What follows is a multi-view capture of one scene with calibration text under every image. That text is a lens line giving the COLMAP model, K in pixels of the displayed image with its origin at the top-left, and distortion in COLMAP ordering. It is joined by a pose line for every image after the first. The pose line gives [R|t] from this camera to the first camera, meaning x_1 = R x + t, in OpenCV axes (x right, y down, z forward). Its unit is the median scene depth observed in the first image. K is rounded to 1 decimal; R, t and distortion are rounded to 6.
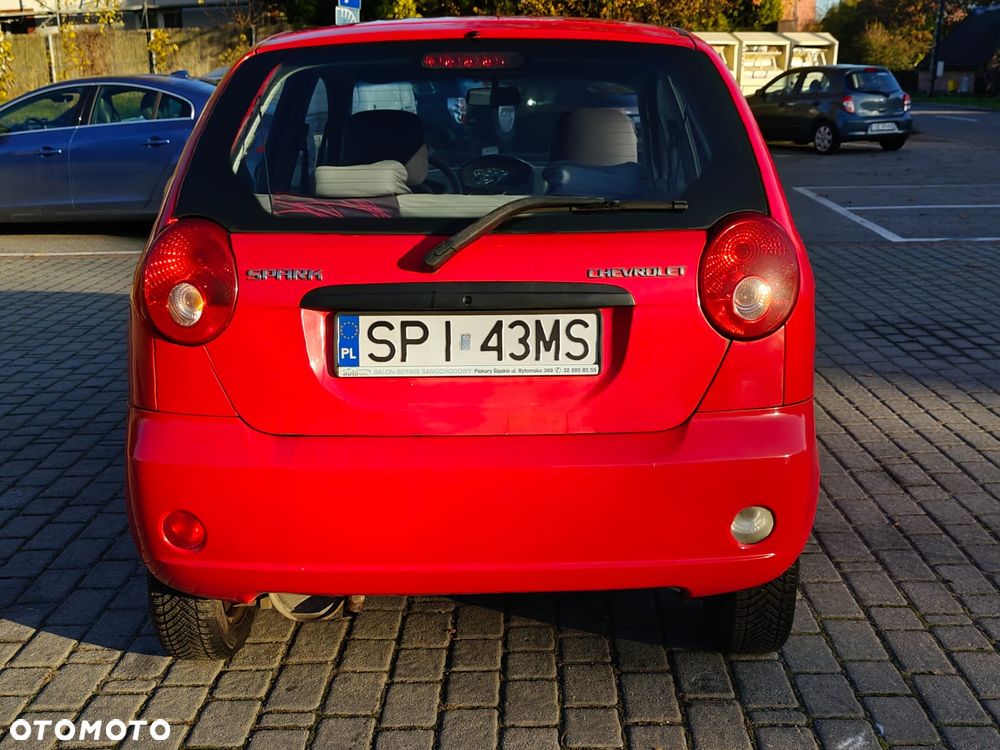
lens RADIAL K [[1090.7, 0, 502.8], [0, 1090.7, 398.8], [0, 0, 1]] dist [0.136625, -0.387208]
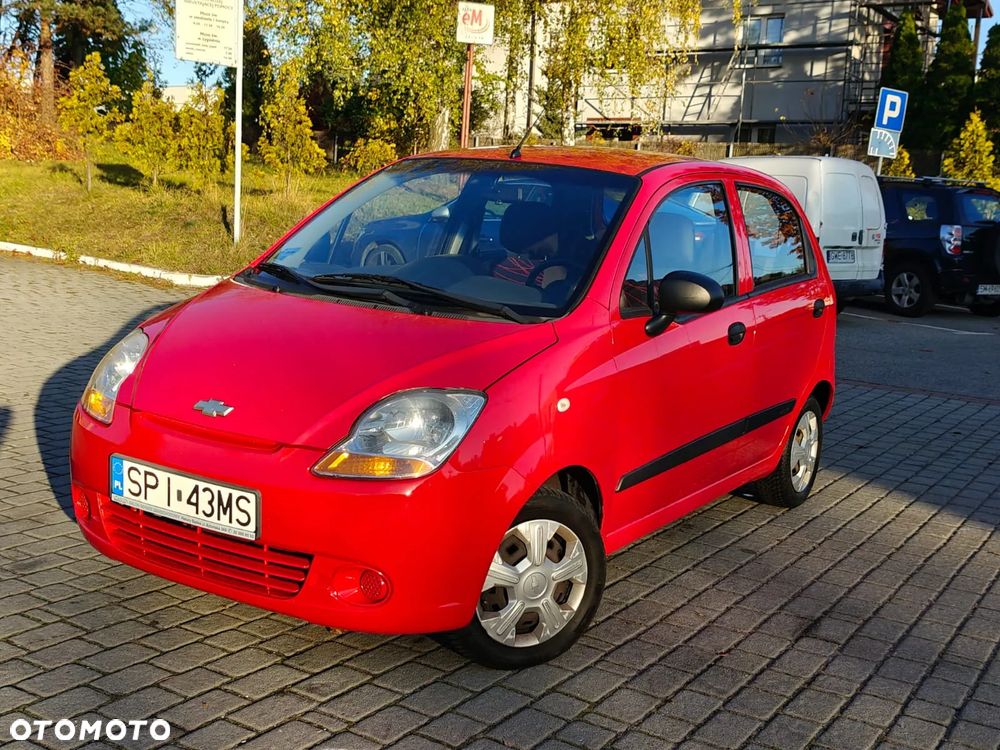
lens RADIAL K [[1185.4, 0, 496.3], [0, 1185.4, 379.9], [0, 0, 1]] dist [0.176874, -0.521098]
pose [[0.849921, 0.154414, -0.503776, 1.074161], [-0.219442, 0.972965, -0.071995, 0.001032], [0.479040, 0.171739, 0.860829, -0.032688]]
